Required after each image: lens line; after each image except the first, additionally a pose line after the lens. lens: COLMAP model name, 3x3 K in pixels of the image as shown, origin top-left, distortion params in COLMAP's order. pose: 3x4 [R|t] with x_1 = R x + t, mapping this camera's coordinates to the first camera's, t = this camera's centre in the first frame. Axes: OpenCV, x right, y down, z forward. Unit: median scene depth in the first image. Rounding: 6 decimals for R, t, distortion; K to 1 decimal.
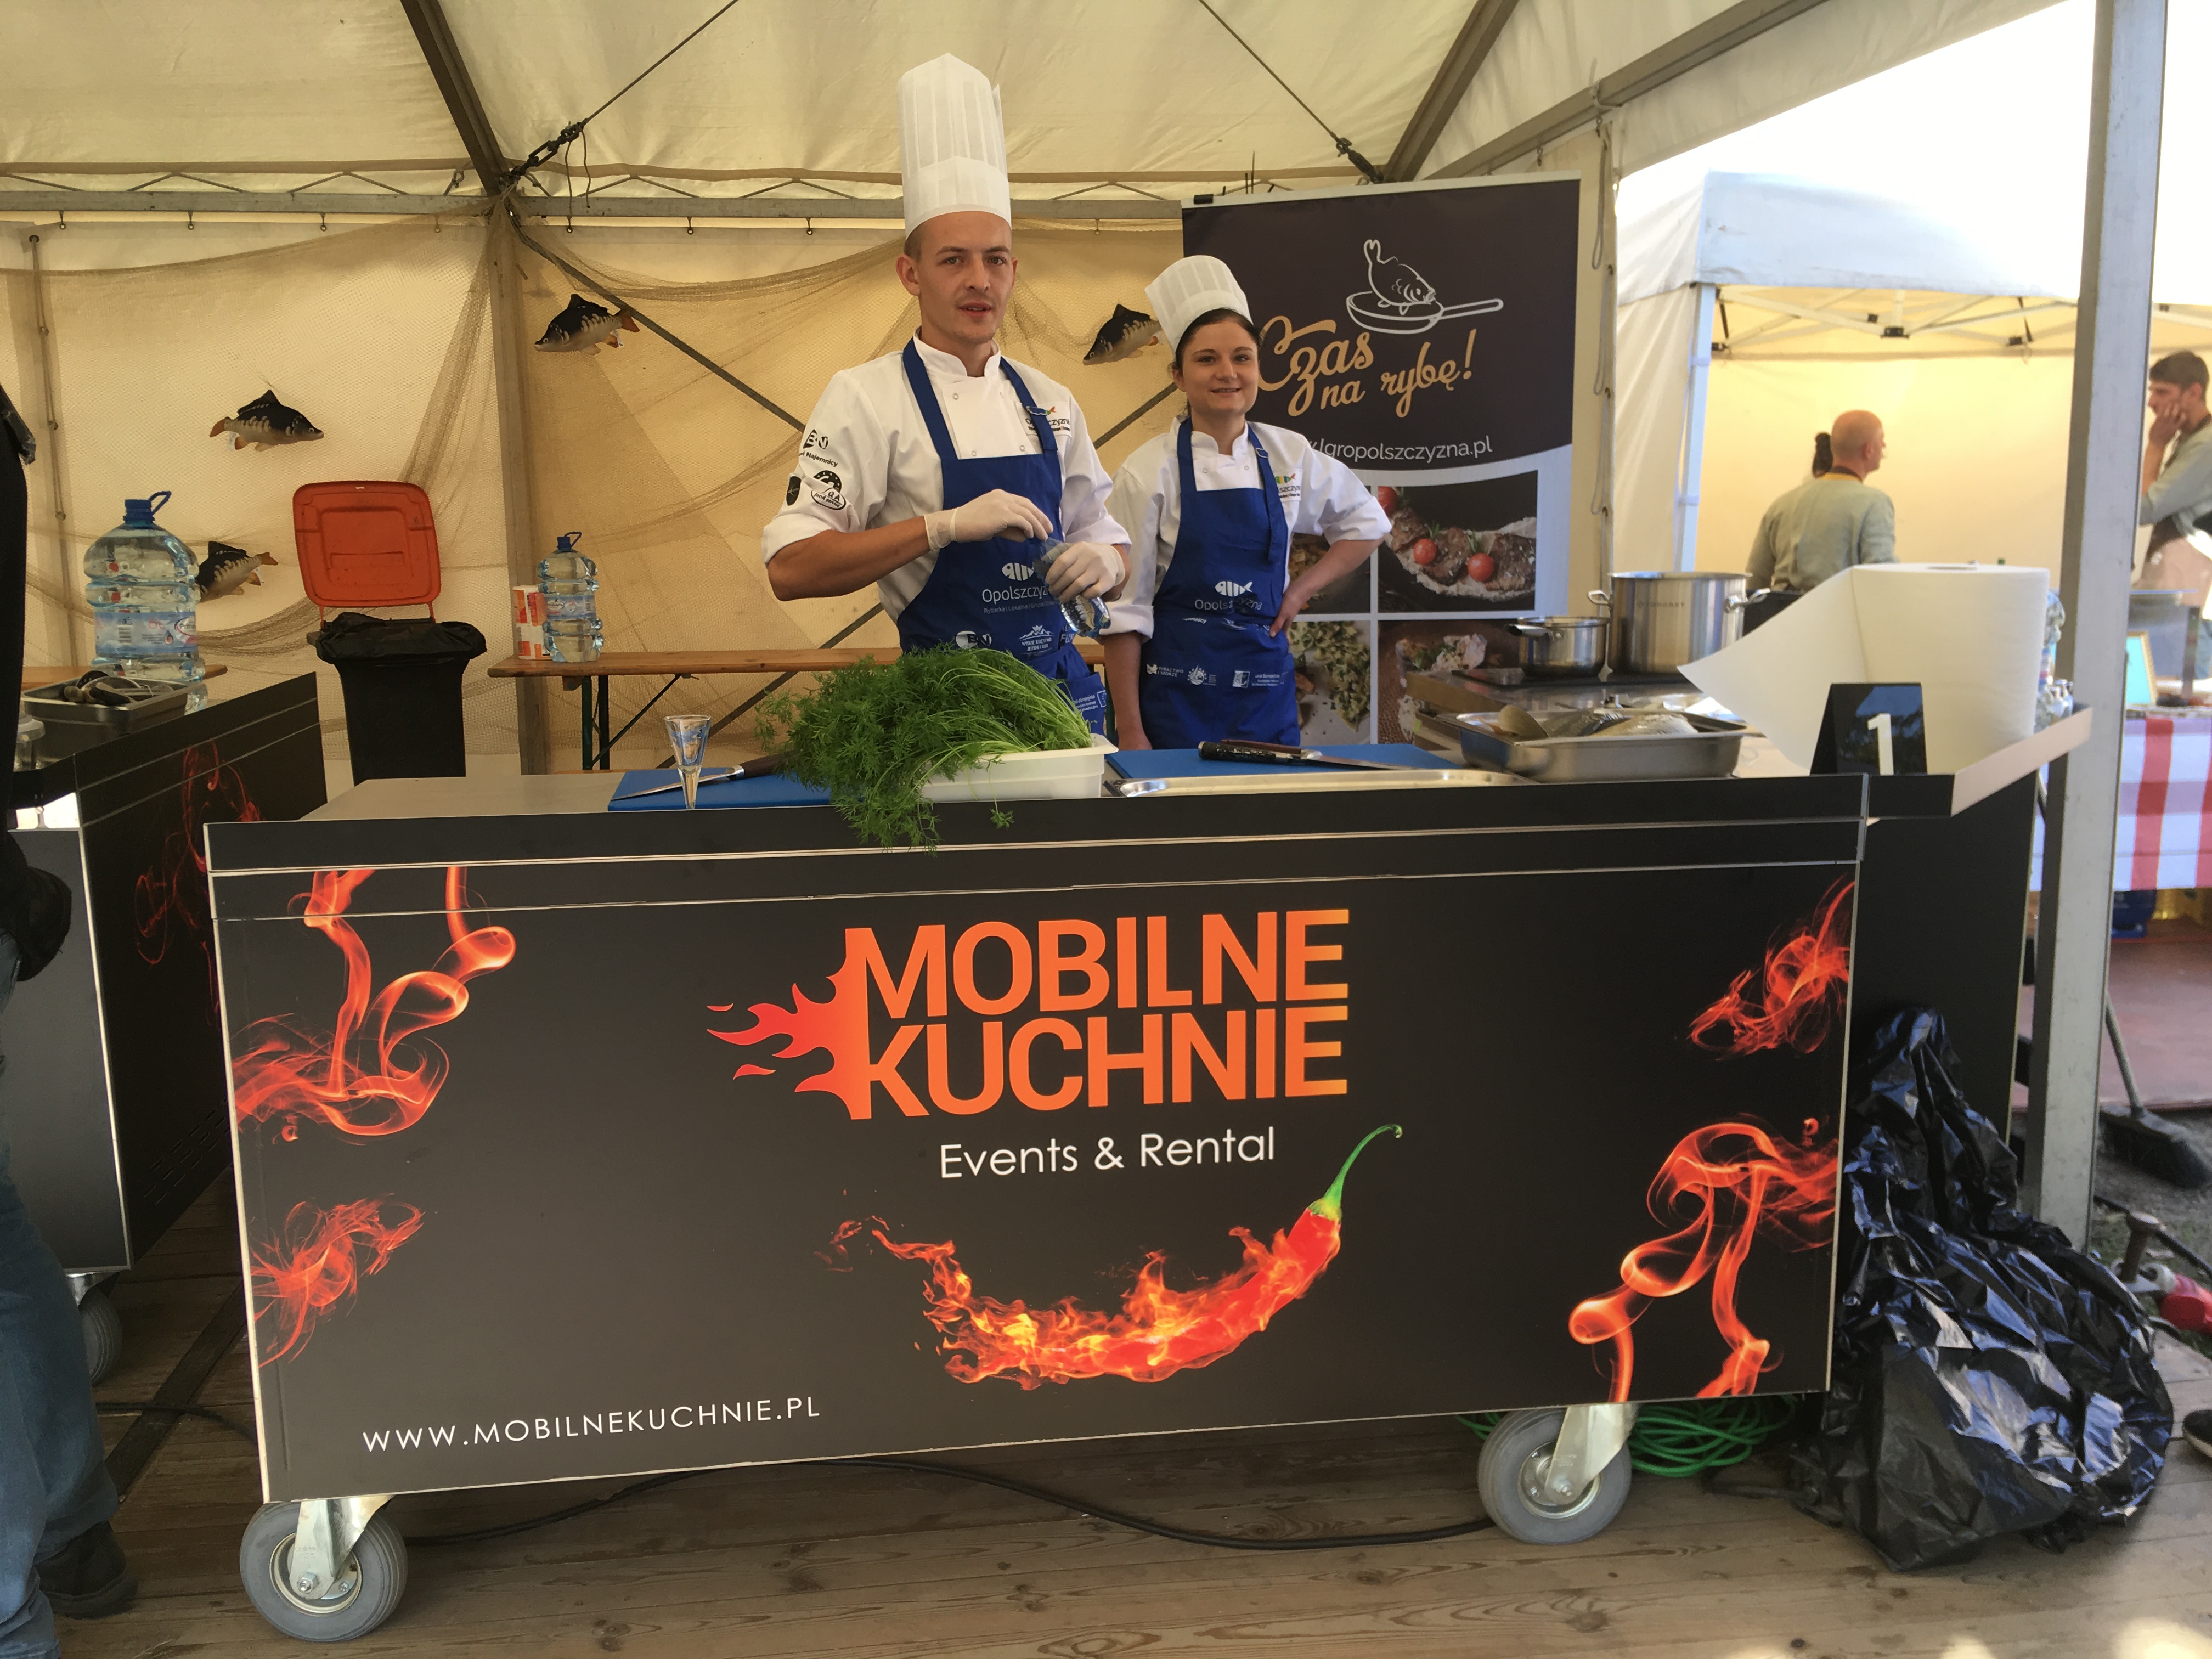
lens RADIAL K [[1813.1, 0, 1106.0], [0, 1813.1, 829.5], [0, 0, 1]] dist [0.163643, -0.186507]
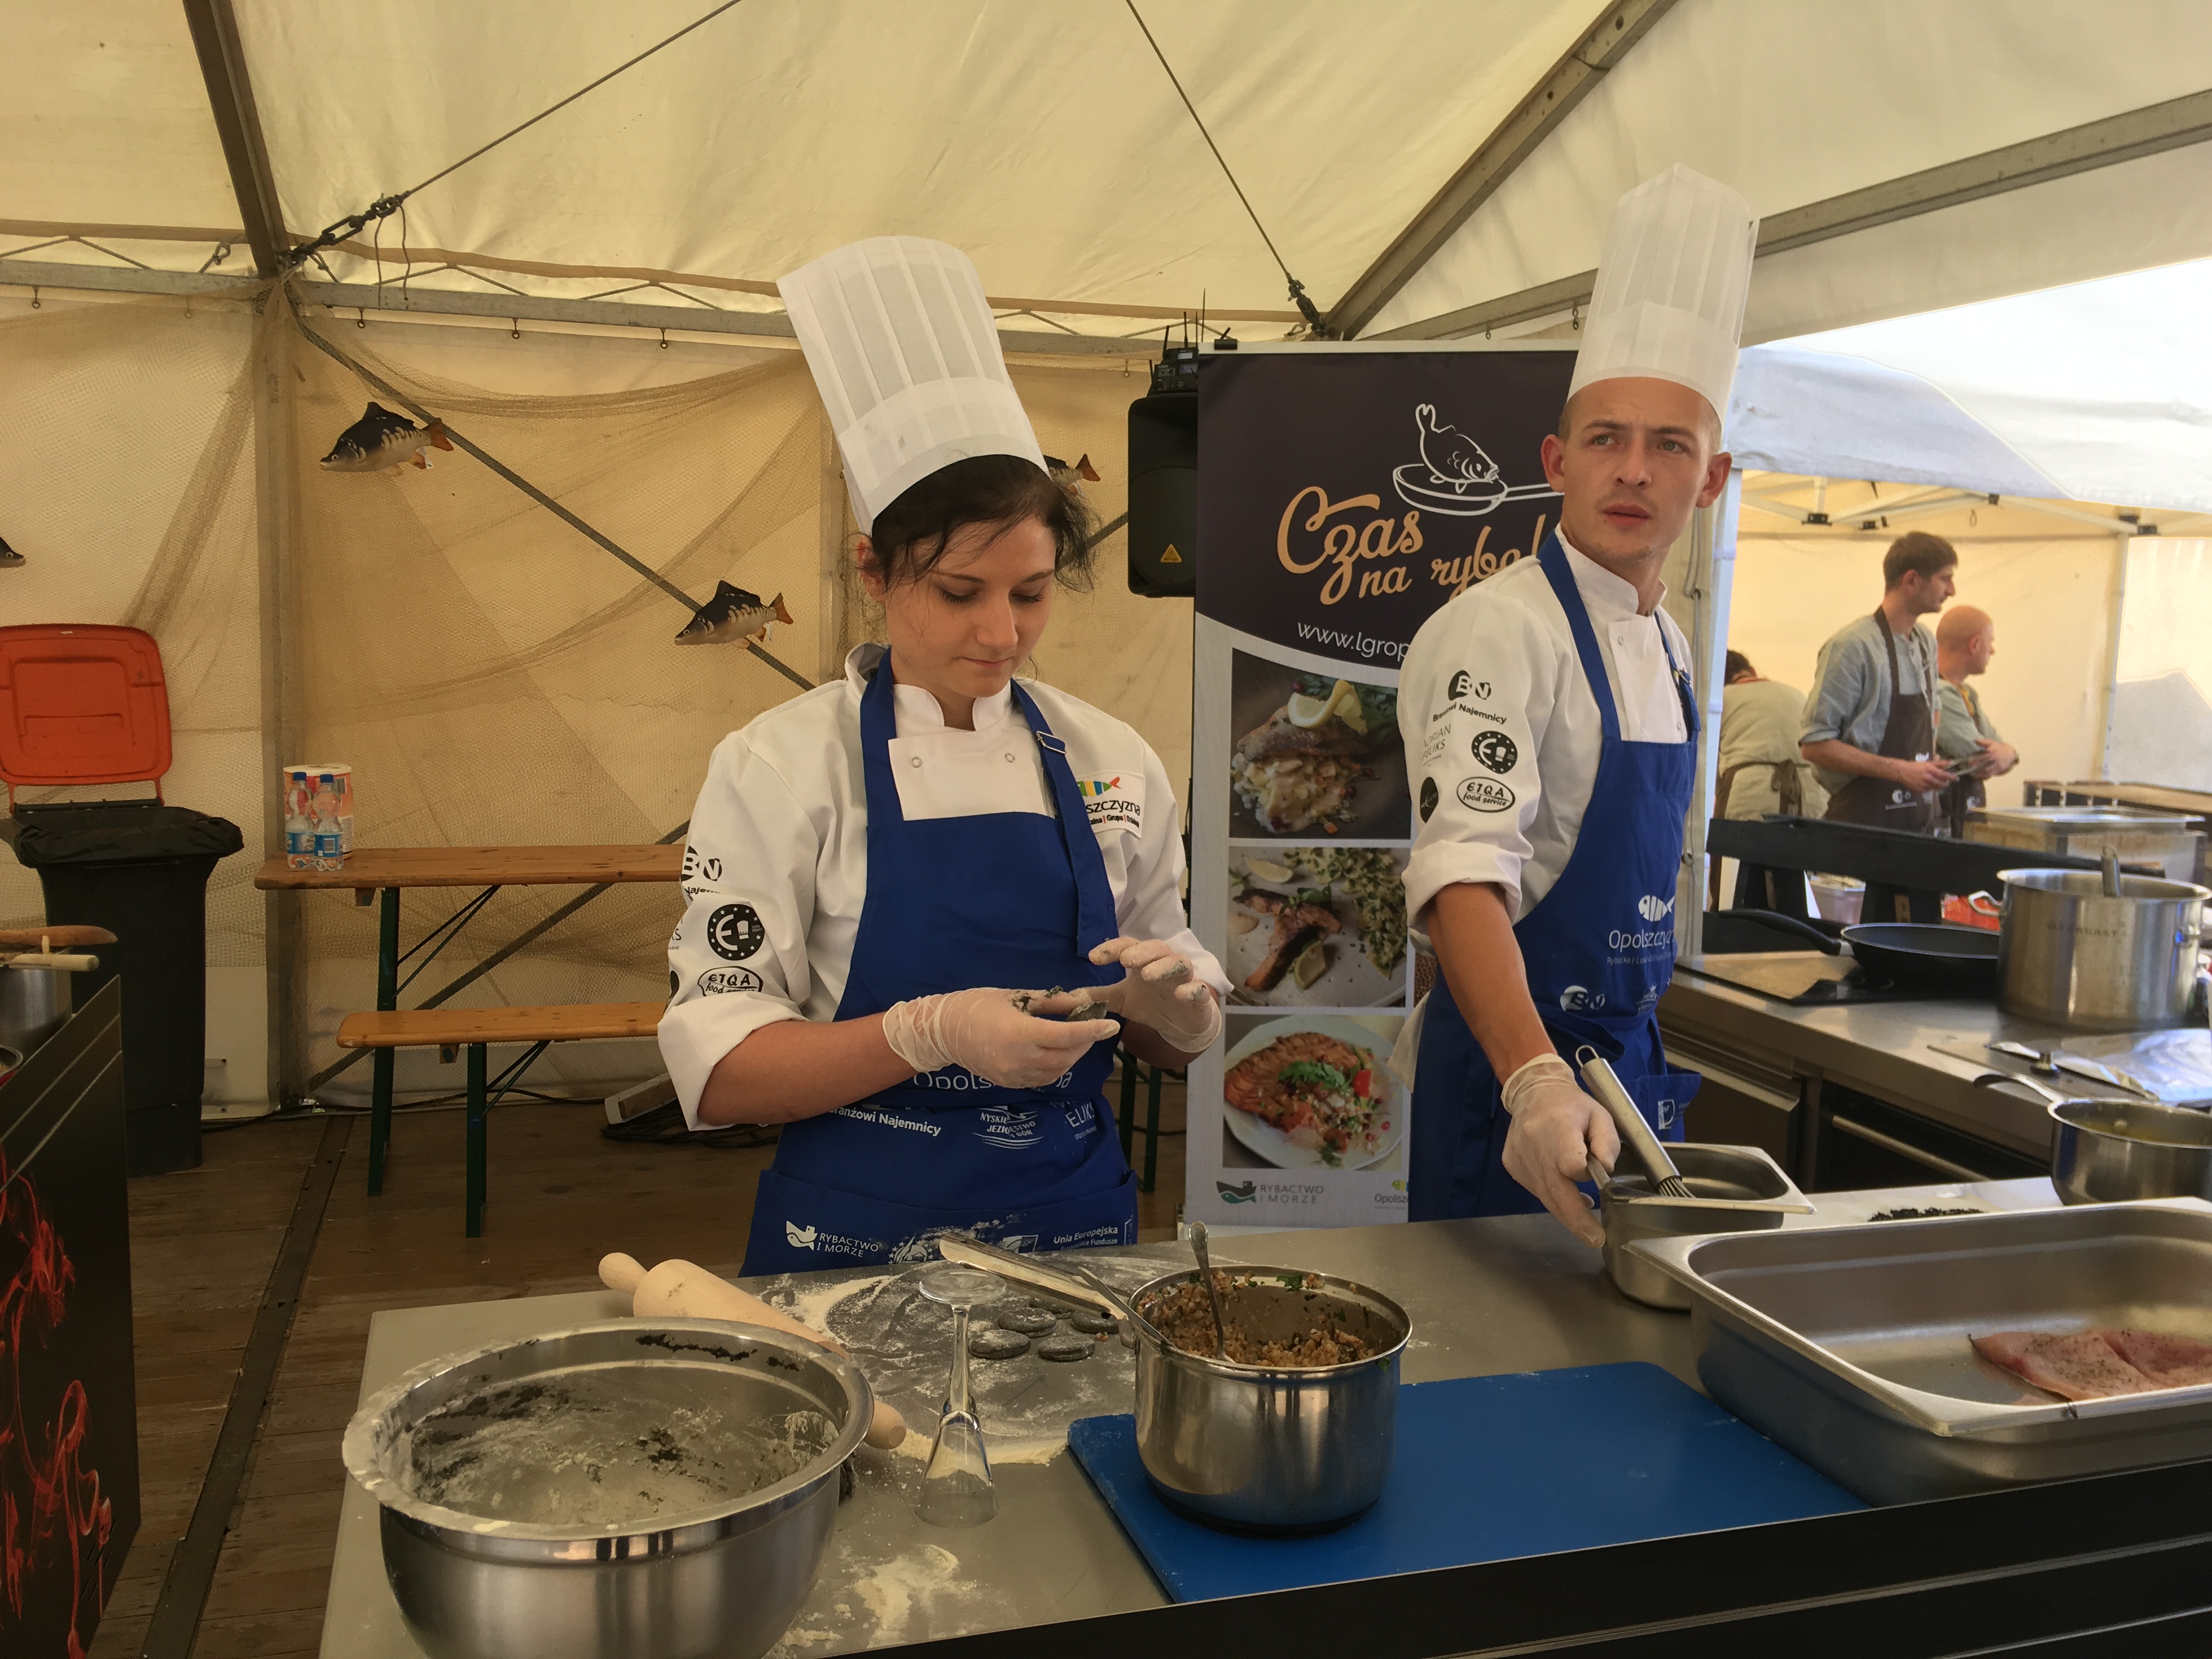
lens RADIAL K [[1813.1, 0, 1106.0], [0, 1813.1, 829.5], [0, 0, 1]] dist [0.163643, -0.186507]
pose [[0.985812, 0.016862, 0.167004, -0.110811], [-0.006874, 0.998162, -0.060209, -0.061346], [-0.167712, 0.058207, 0.984116, 0.174228]]
